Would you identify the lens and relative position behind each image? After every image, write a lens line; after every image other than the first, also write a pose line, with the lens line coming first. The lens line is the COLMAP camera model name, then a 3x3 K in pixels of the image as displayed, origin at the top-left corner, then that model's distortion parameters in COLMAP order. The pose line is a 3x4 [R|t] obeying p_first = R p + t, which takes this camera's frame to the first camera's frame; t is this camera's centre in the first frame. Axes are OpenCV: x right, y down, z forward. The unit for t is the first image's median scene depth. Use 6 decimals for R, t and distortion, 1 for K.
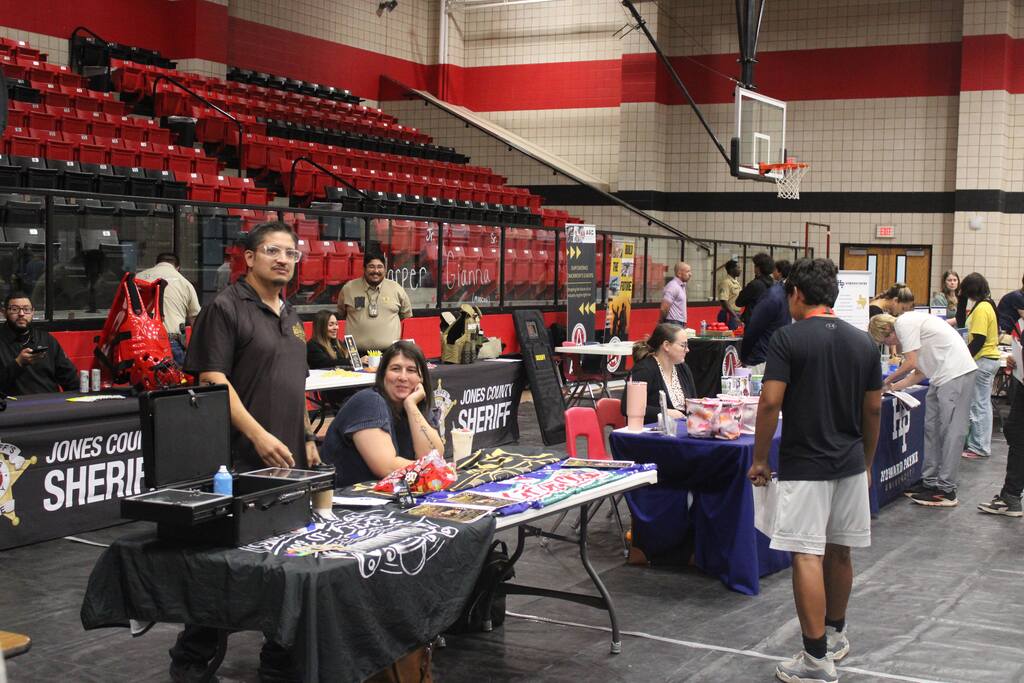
lens RADIAL K [[1393.4, 0, 512.0], [0, 1393.4, 341.5], [0, 0, 1]] dist [-0.113858, 0.009665]
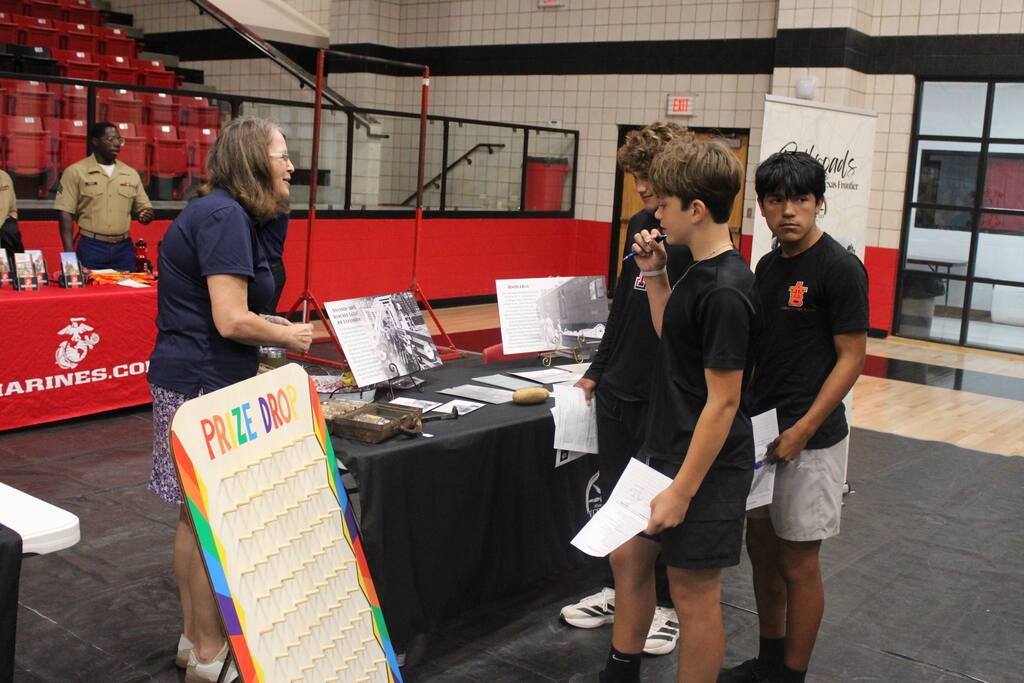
lens RADIAL K [[1151.4, 0, 512.0], [0, 1151.4, 341.5], [0, 0, 1]] dist [-0.096028, -0.013004]
pose [[0.988586, 0.052526, -0.141207, 0.272973], [-0.039777, 0.994997, 0.091643, -0.019488], [0.145314, -0.084980, 0.985729, 0.483405]]
